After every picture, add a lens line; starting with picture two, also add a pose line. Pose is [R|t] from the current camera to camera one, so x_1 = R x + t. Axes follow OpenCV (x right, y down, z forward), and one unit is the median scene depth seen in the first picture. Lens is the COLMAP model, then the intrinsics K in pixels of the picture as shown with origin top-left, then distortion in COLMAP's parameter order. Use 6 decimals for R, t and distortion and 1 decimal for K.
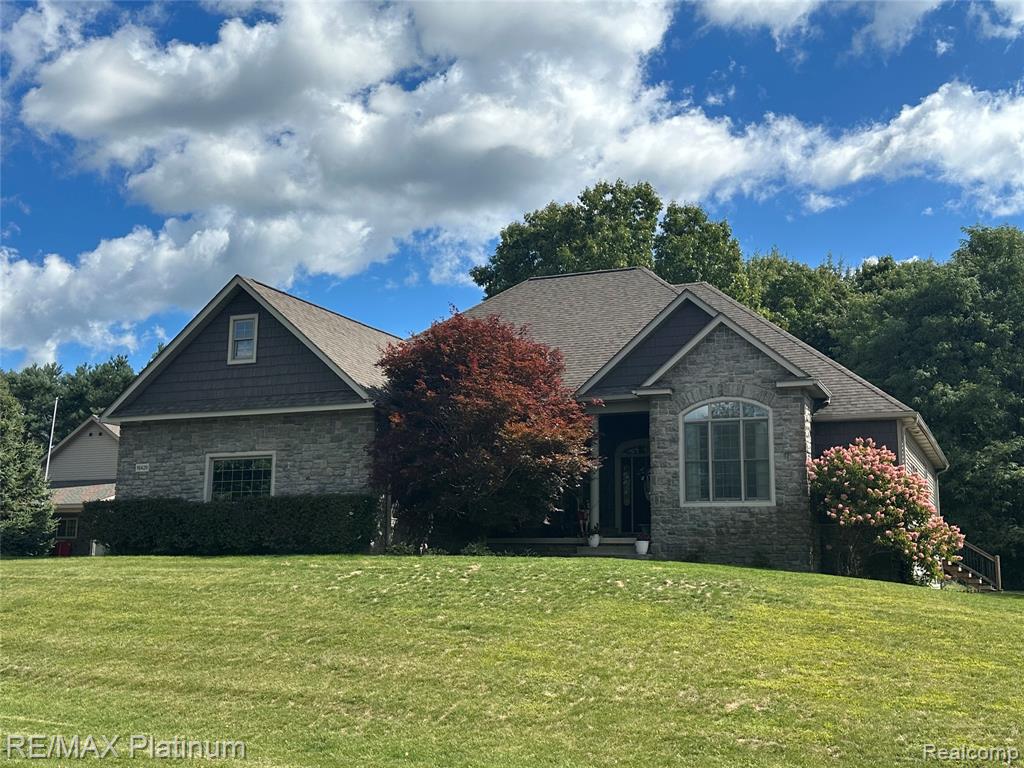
lens RADIAL K [[1113.2, 0, 512.0], [0, 1113.2, 384.0], [0, 0, 1]] dist [0.102039, -0.005300]
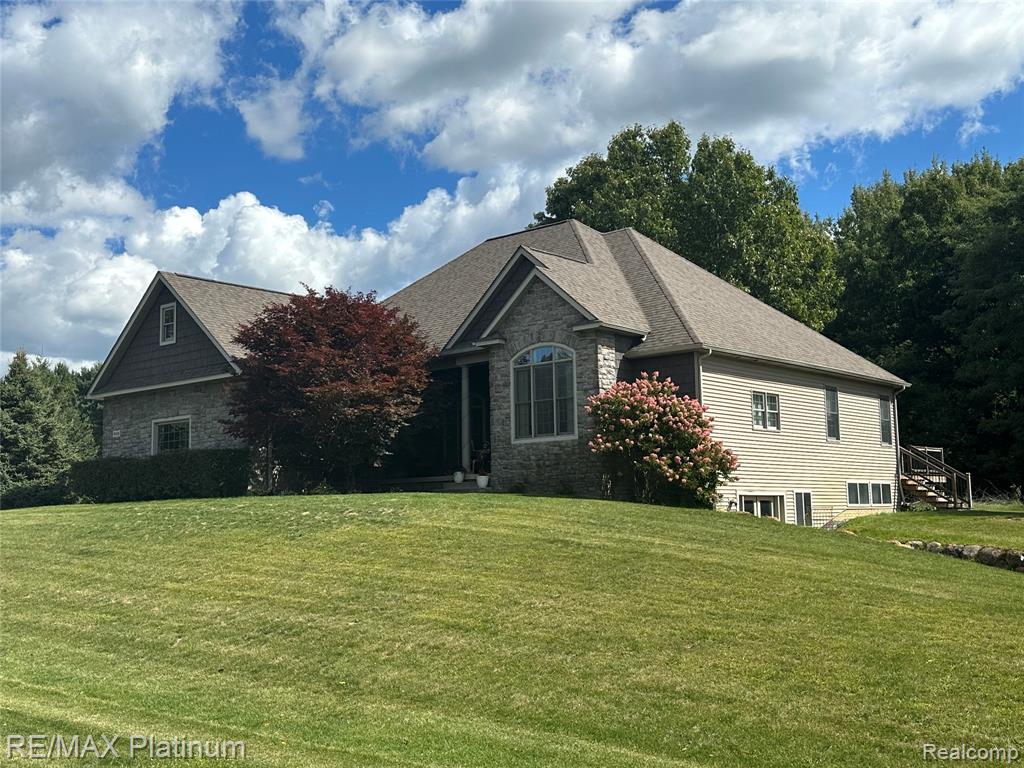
lens RADIAL K [[1174.8, 0, 512.0], [0, 1174.8, 384.0], [0, 0, 1]] dist [0.028837, 0.016457]
pose [[0.952983, -0.065413, -0.295879, 0.496807], [0.080242, 0.996042, 0.038241, 0.005389], [0.292207, -0.060184, 0.954460, -0.113749]]
